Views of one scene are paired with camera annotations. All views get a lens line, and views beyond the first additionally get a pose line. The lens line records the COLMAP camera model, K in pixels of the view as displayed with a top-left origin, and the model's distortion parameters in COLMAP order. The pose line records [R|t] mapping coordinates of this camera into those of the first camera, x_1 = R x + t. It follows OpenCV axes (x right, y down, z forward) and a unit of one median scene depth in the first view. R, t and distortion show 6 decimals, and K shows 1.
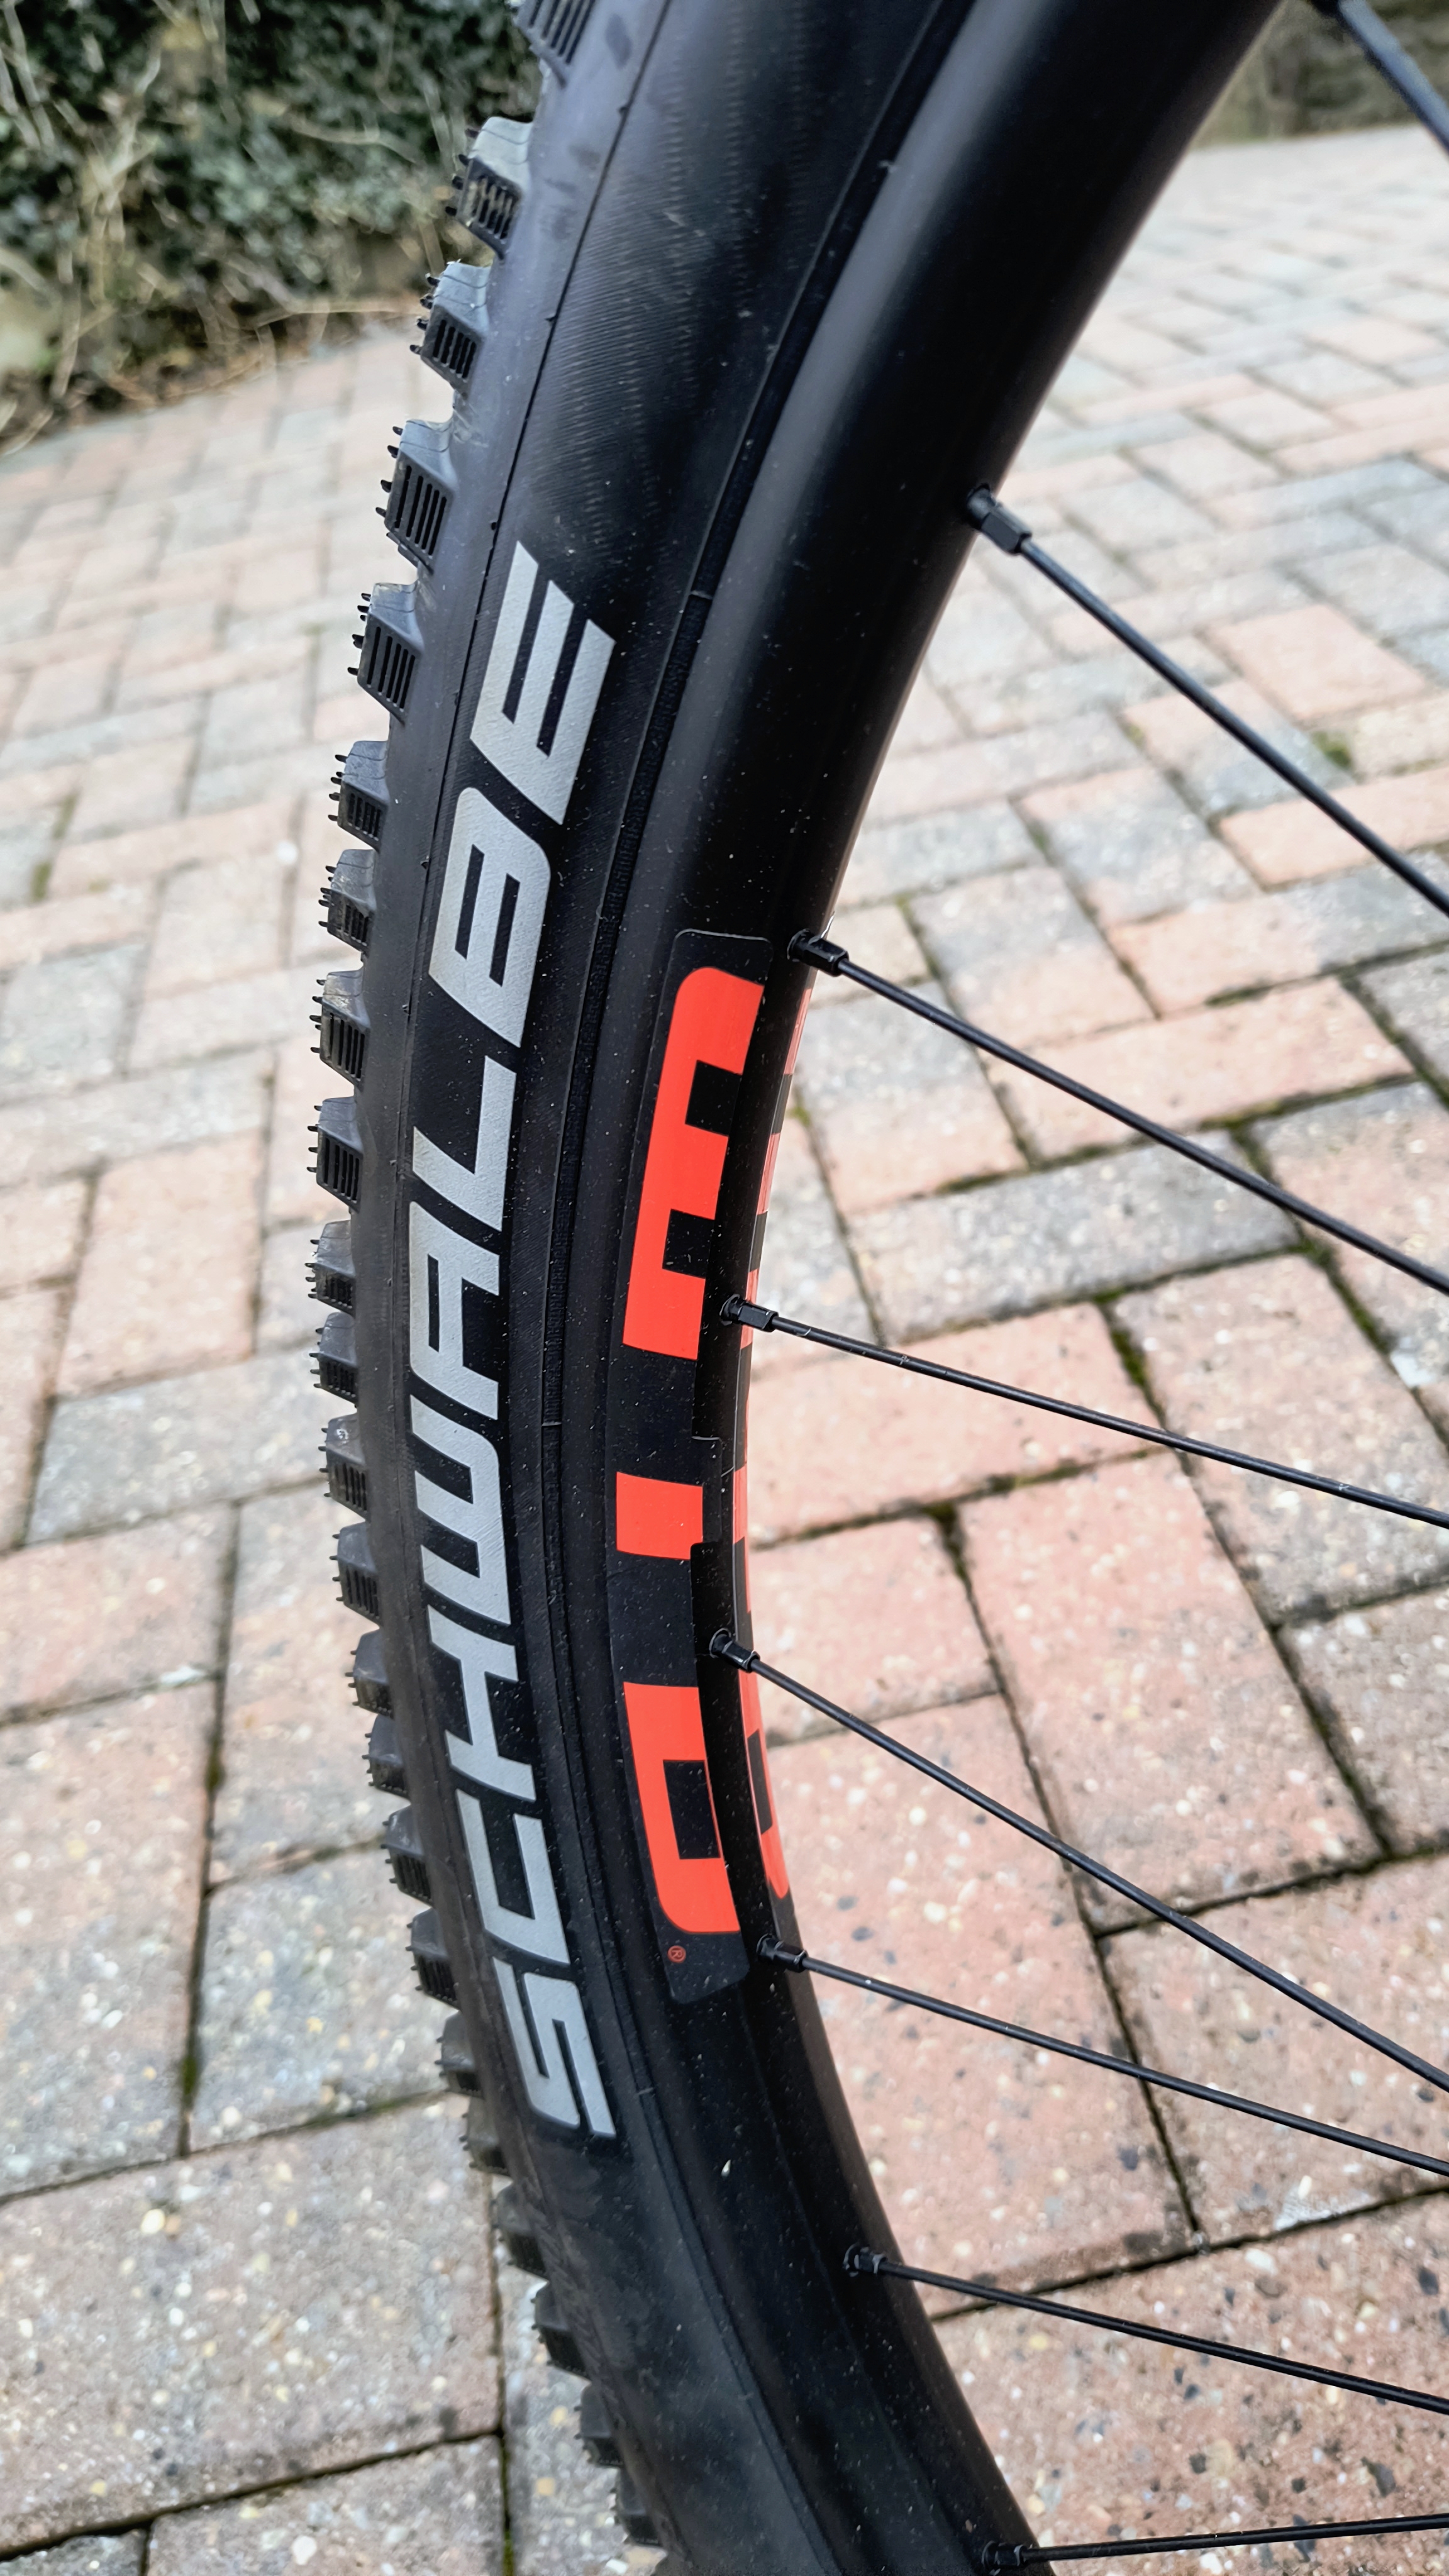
lens RADIAL K [[1801.8, 0, 703.4], [0, 1801.8, 1251.0], [0, 0, 1]] dist [0.044885, -0.072562]
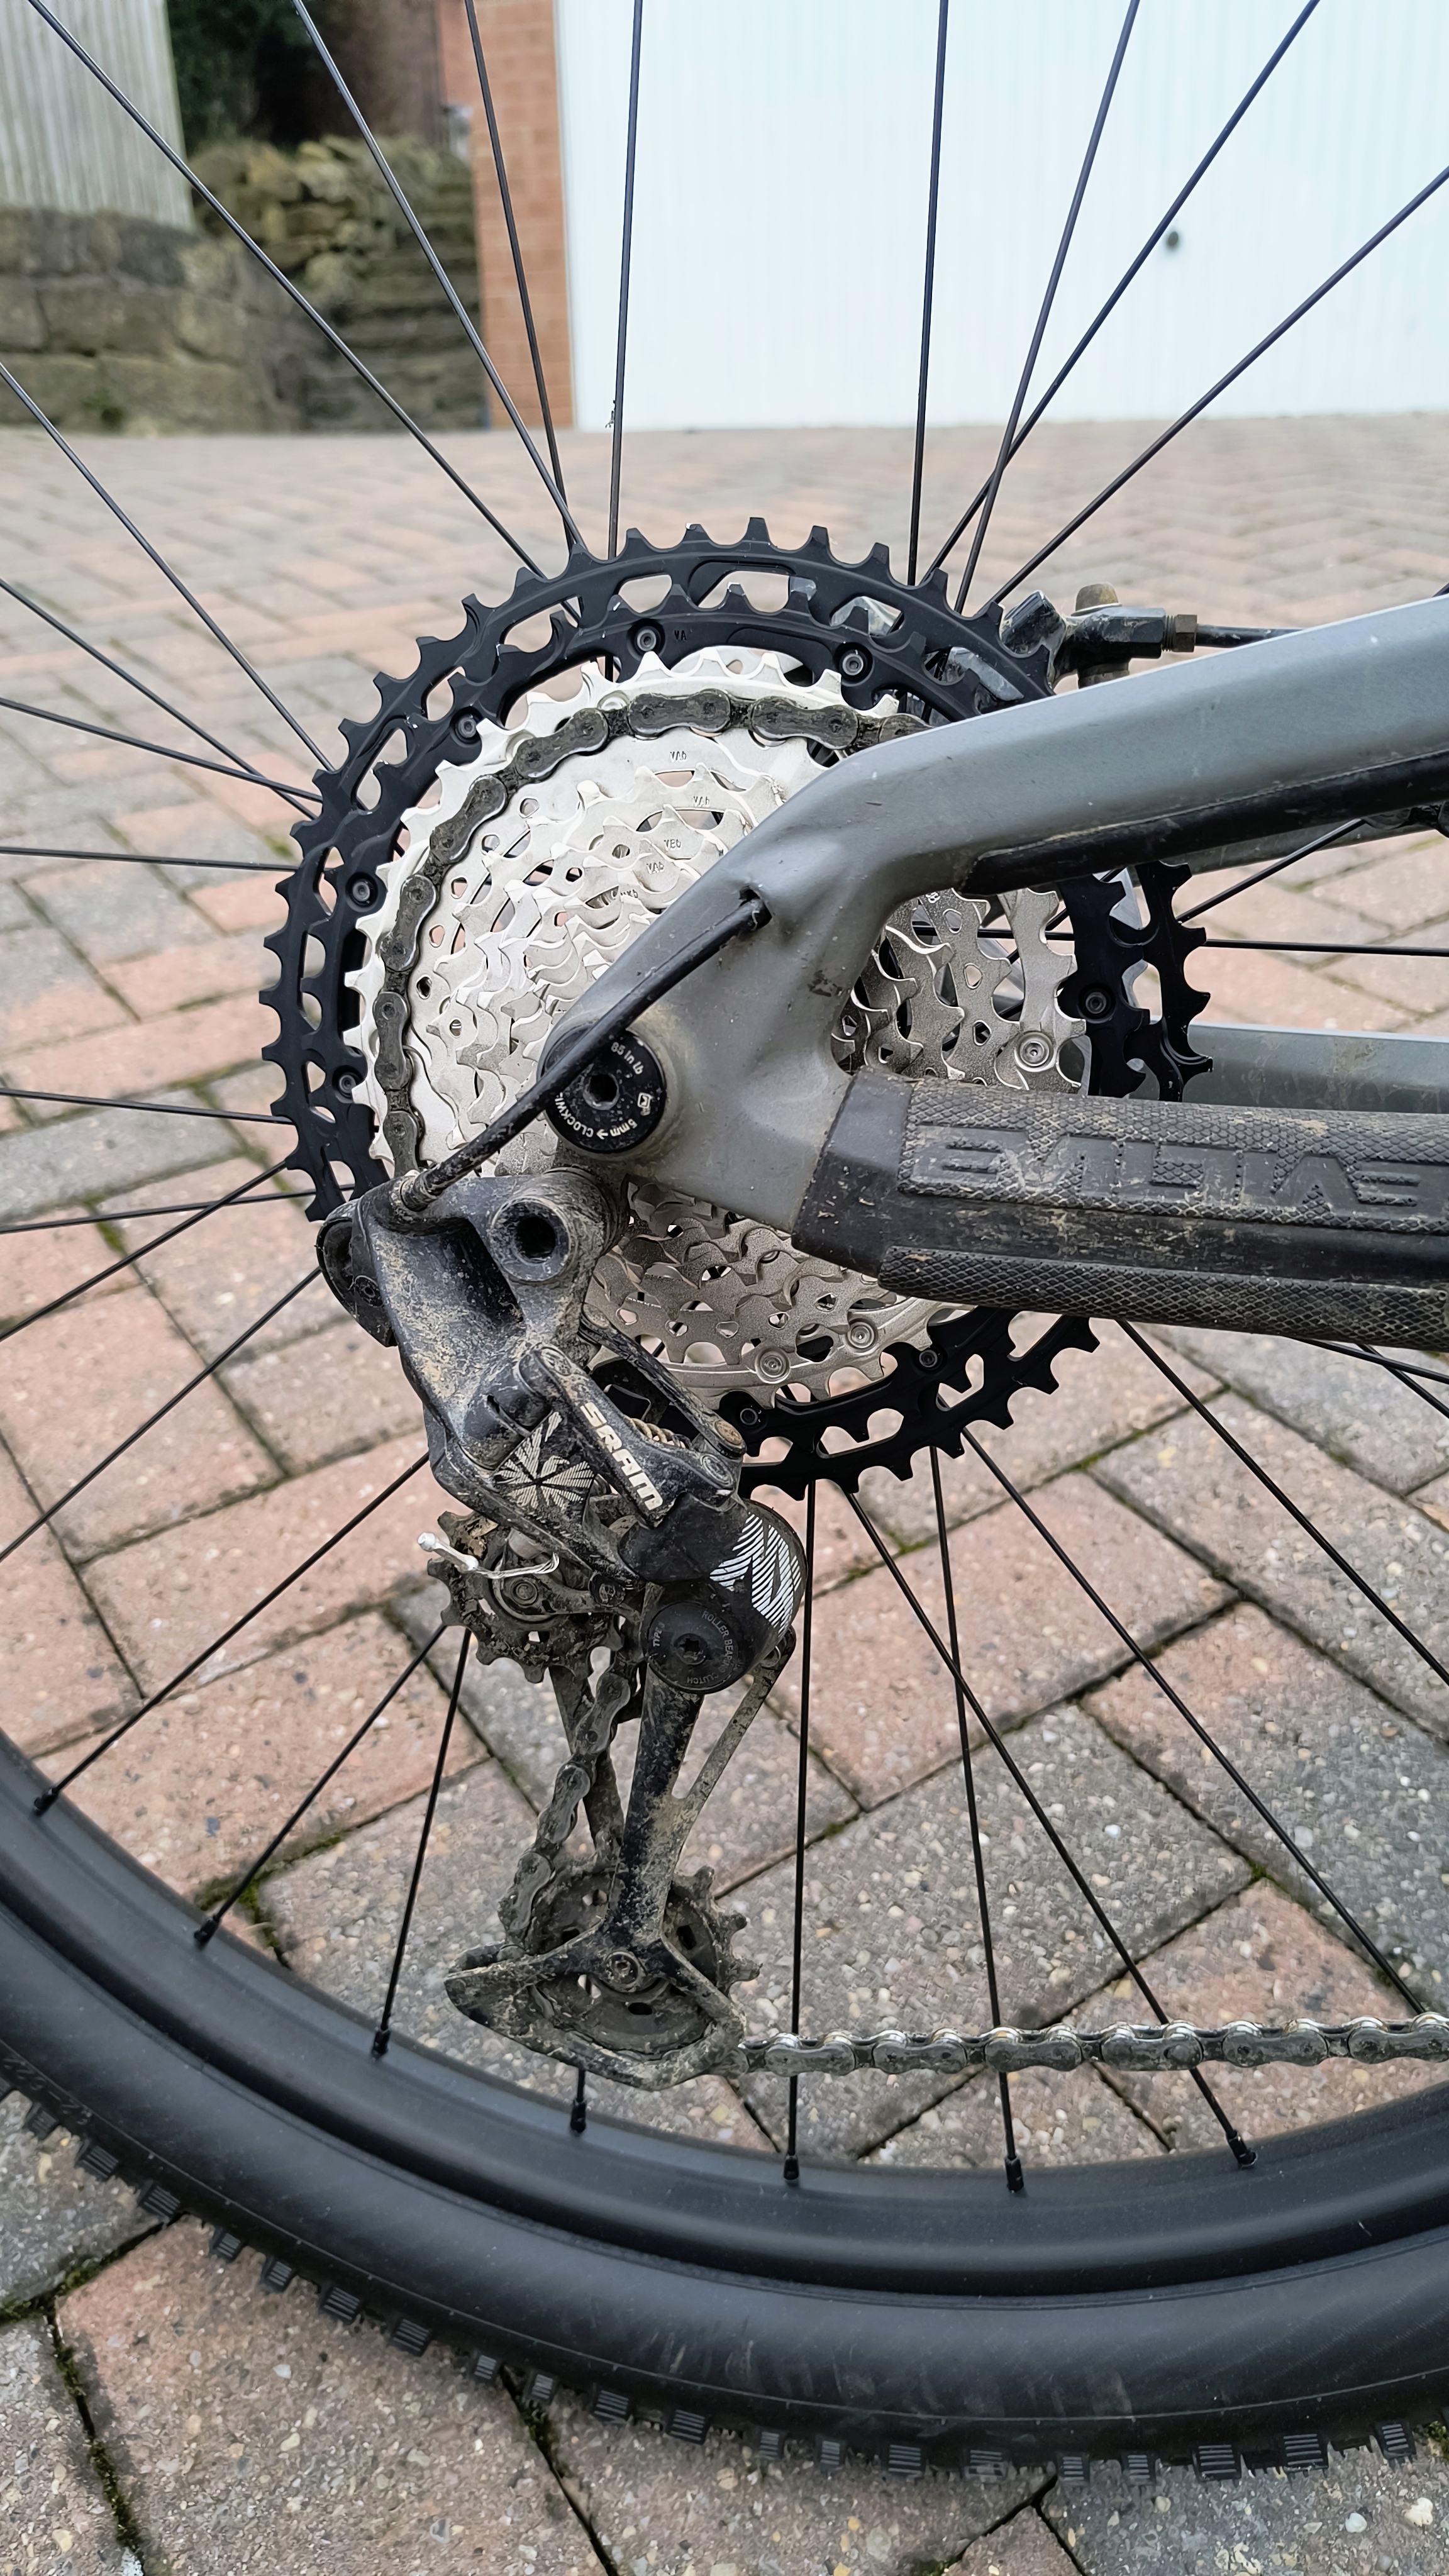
lens RADIAL K [[1801.8, 0, 741.6], [0, 1801.8, 1242.5], [0, 0, 1]] dist [0.044885, -0.072562]
pose [[0.885088, -0.087735, 0.457080, 0.039342], [0.149834, 0.983502, -0.101359, 0.225789], [-0.440646, 0.158198, 0.883631, -0.283315]]
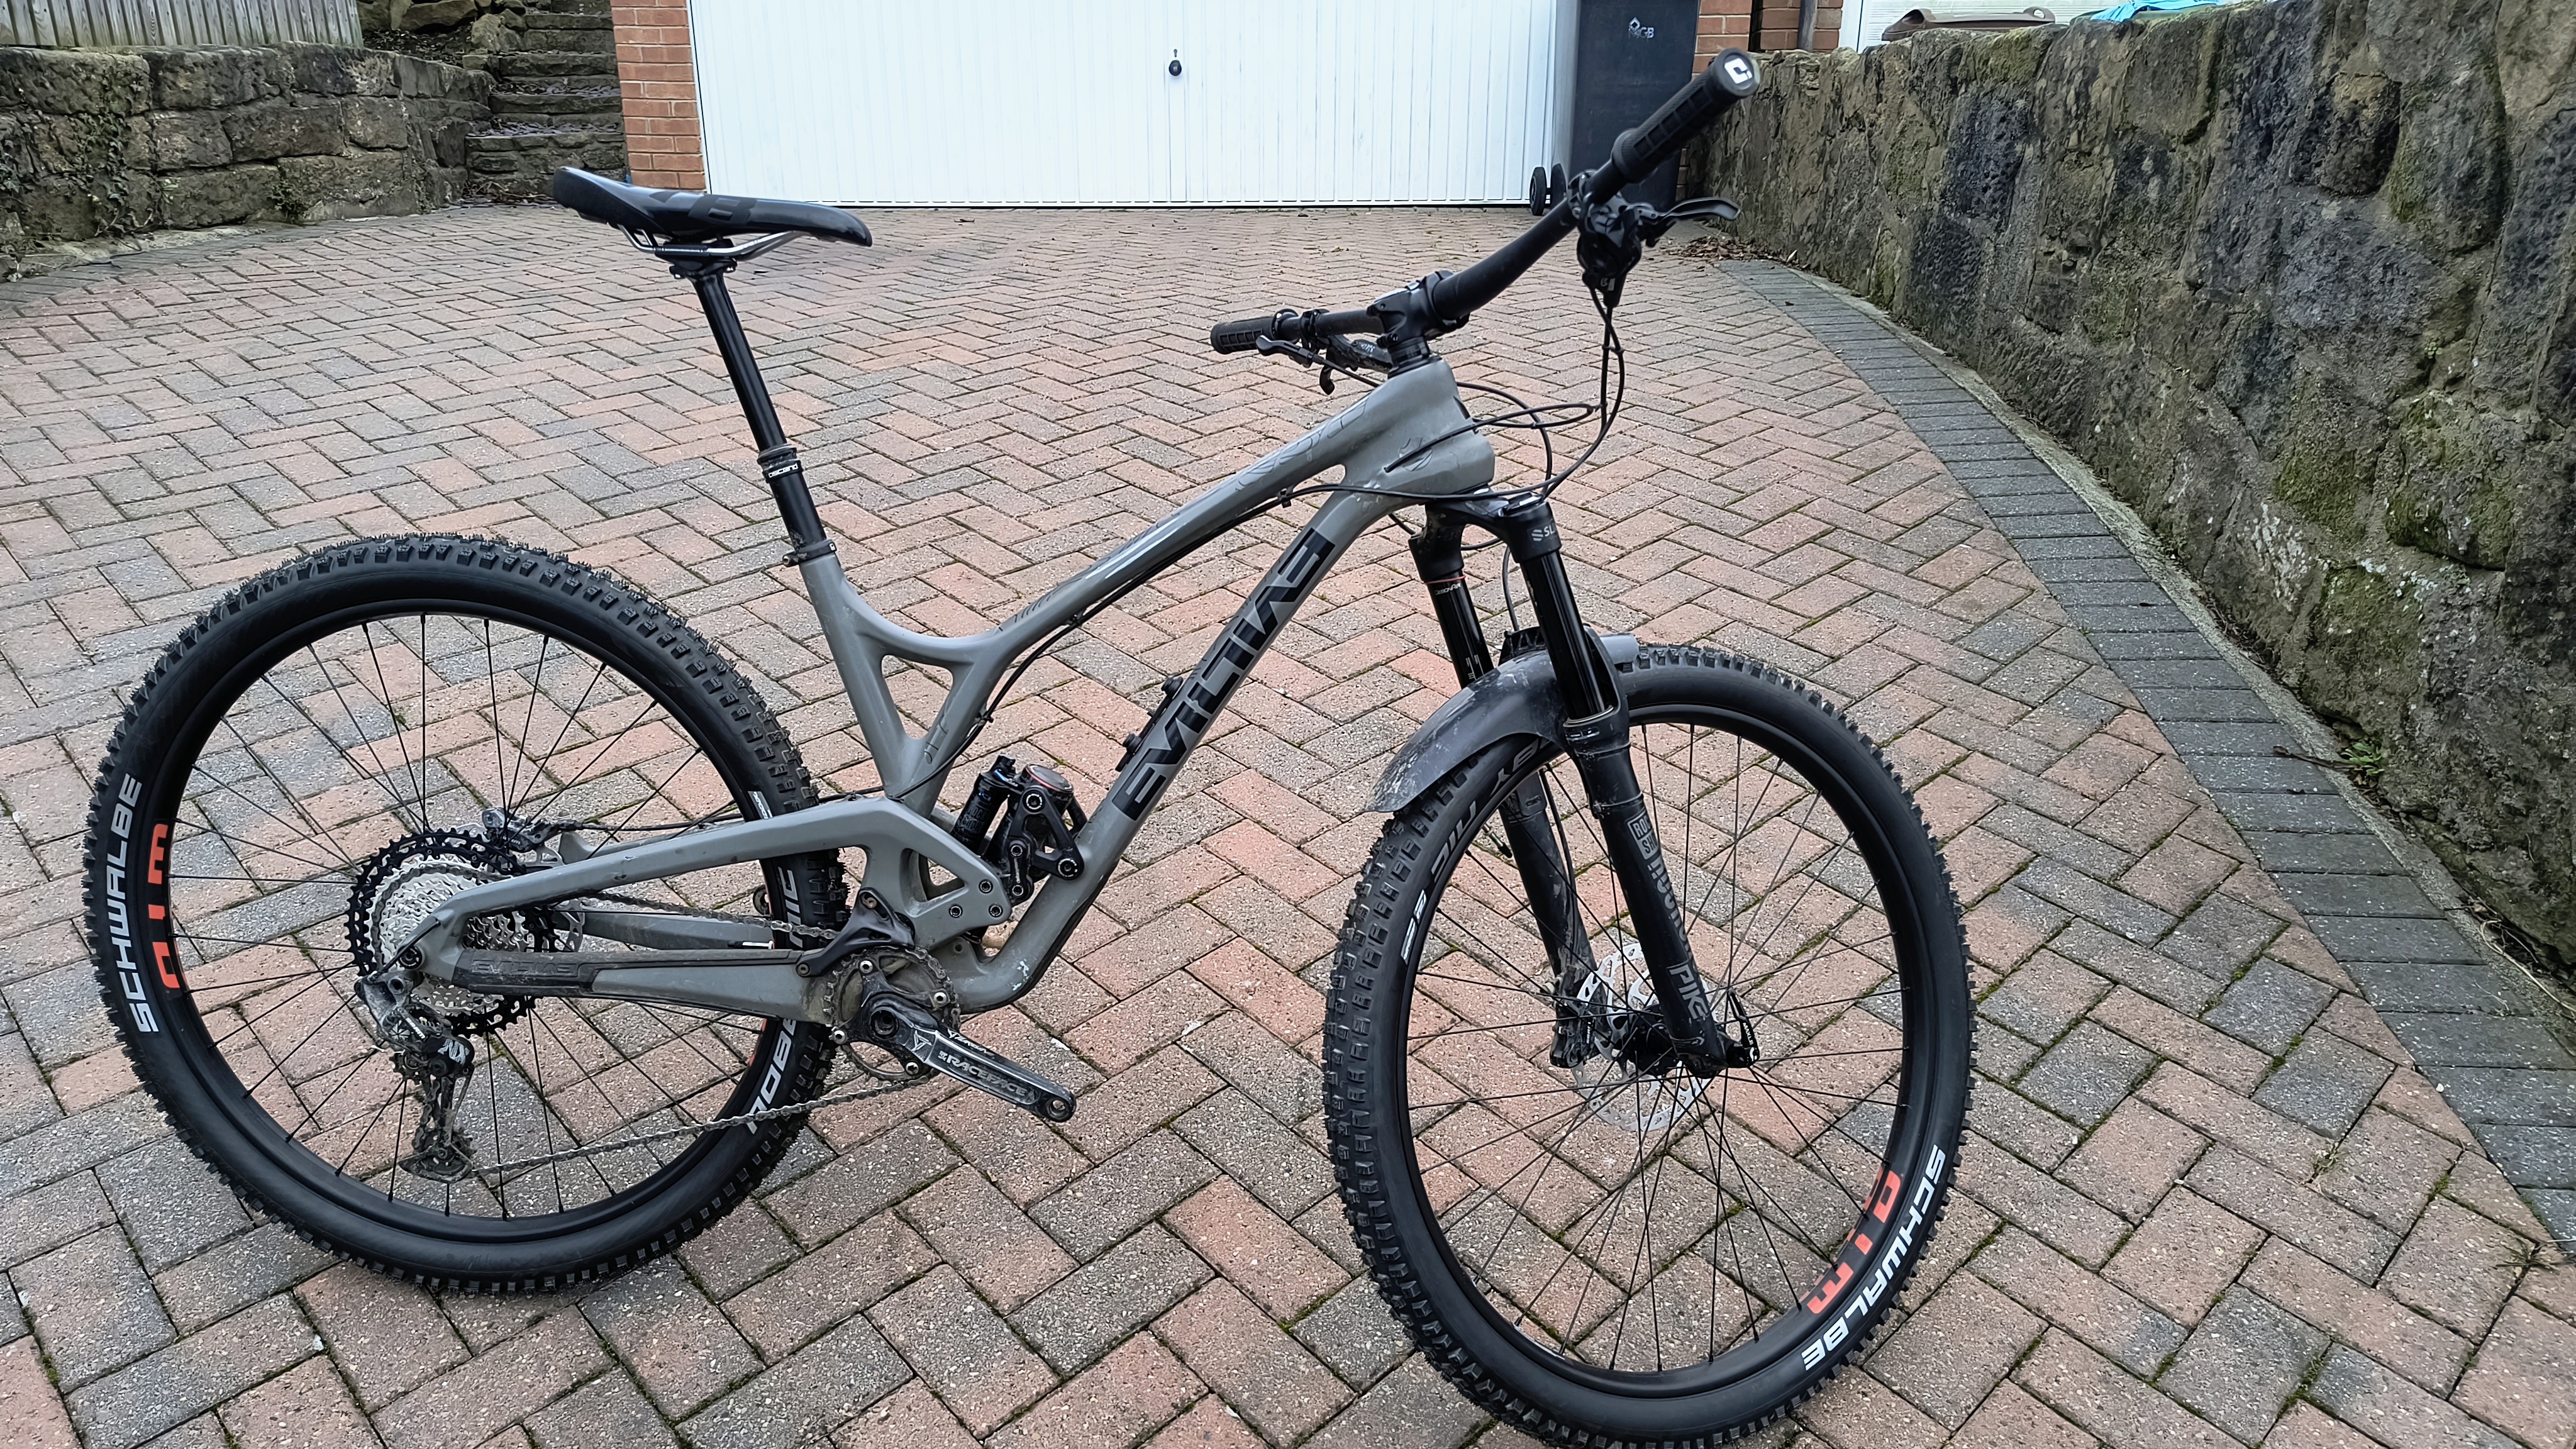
lens RADIAL K [[1801.8, 0, 1287.9], [0, 1801.8, 746.9], [0, 0, 1]] dist [0.044885, -0.072562]
pose [[0.794249, -0.092419, 0.600522, -0.194144], [0.199303, 0.973307, -0.113807, 0.334570], [-0.573975, 0.210077, 0.791467, -1.950077]]
